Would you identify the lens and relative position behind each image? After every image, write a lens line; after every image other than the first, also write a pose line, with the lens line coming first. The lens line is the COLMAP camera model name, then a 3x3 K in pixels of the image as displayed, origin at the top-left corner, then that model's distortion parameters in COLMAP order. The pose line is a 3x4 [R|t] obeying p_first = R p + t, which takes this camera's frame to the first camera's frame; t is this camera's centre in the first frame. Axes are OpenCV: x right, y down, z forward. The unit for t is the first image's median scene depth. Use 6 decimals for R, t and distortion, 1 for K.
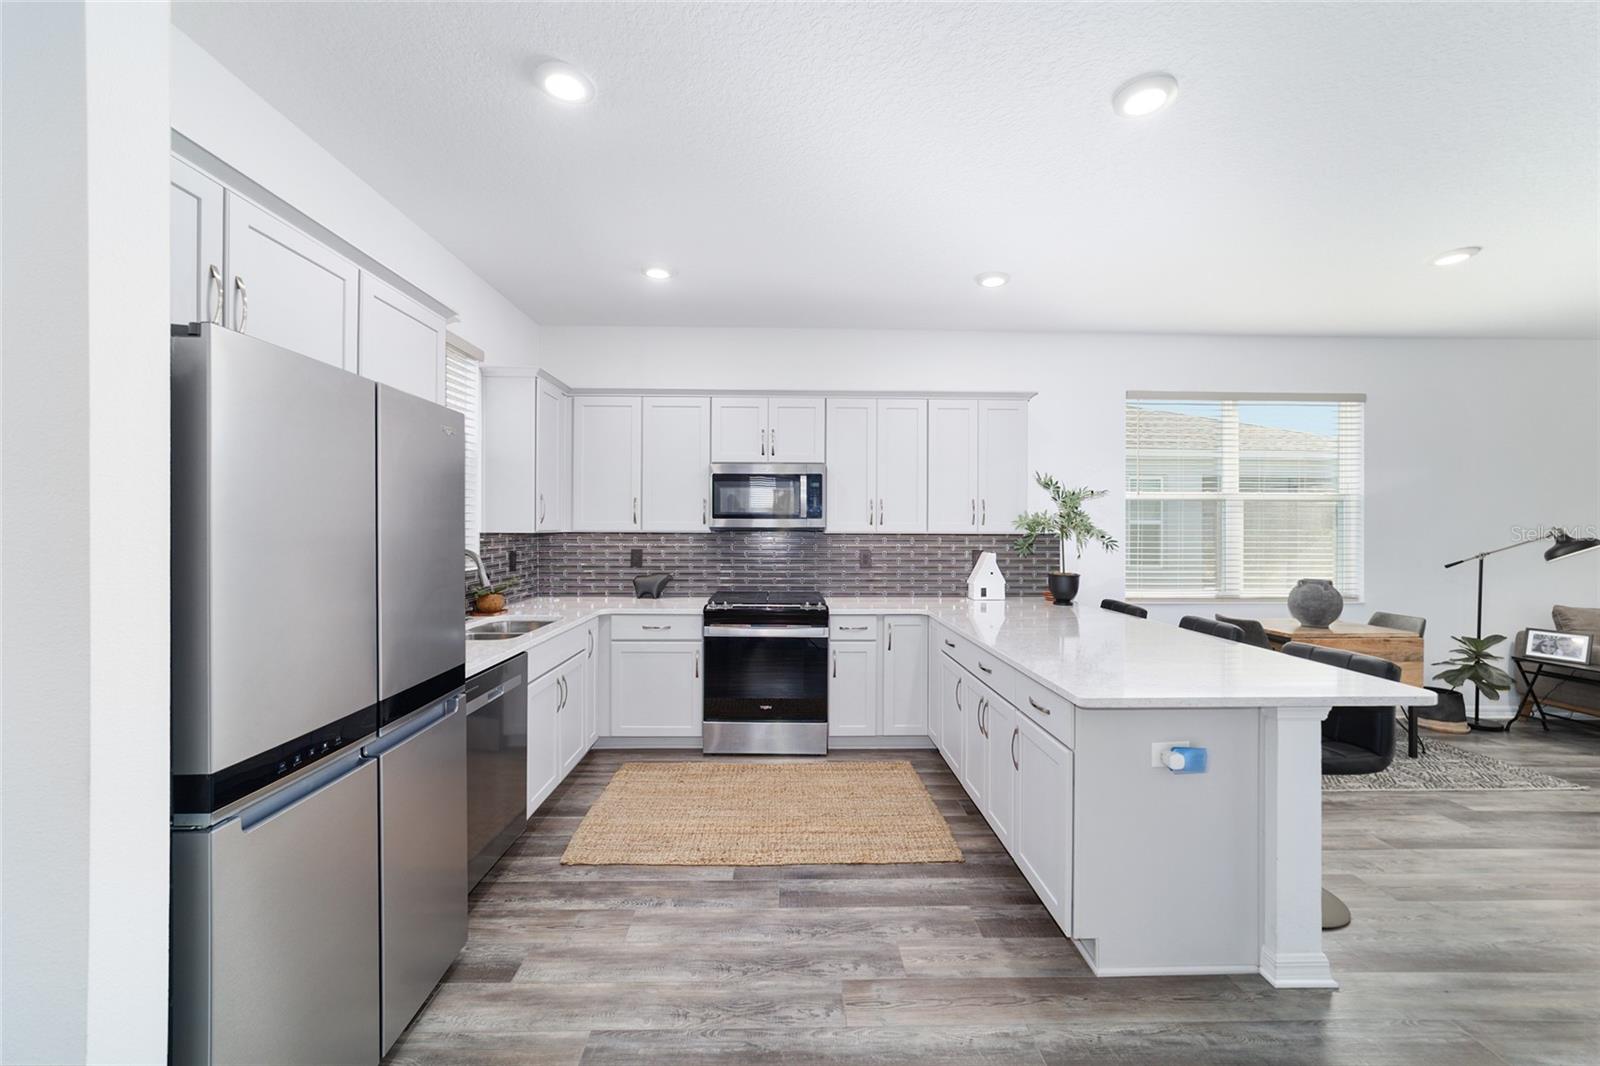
lens RADIAL K [[616.1, 0, 801.3], [0, 616.1, 529.9], [0, 0, 1]] dist [-0.005340, 0.003085]
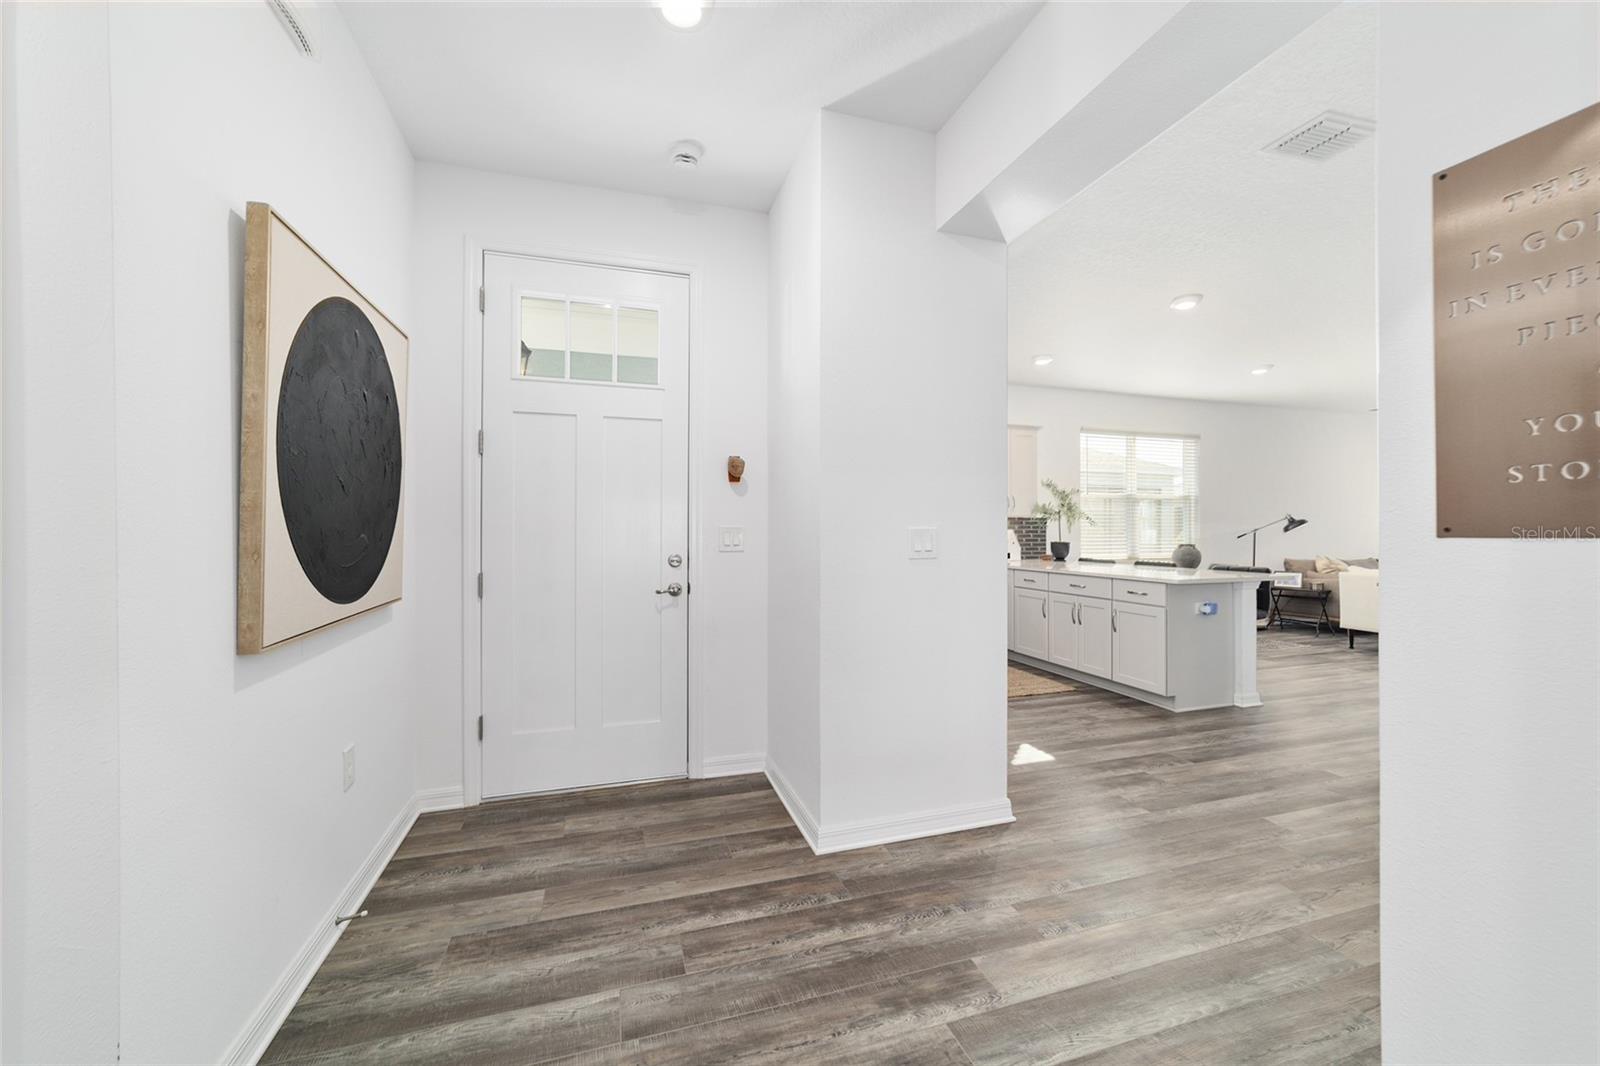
lens RADIAL K [[616.1, 0, 796.4], [0, 616.1, 526.7], [0, 0, 1]] dist [-0.005340, 0.003085]
pose [[0.959620, -0.000397, 0.281298, -0.685515], [0.003656, 0.999932, -0.011061, 0.047944], [-0.281275, 0.011643, 0.959557, -0.339013]]
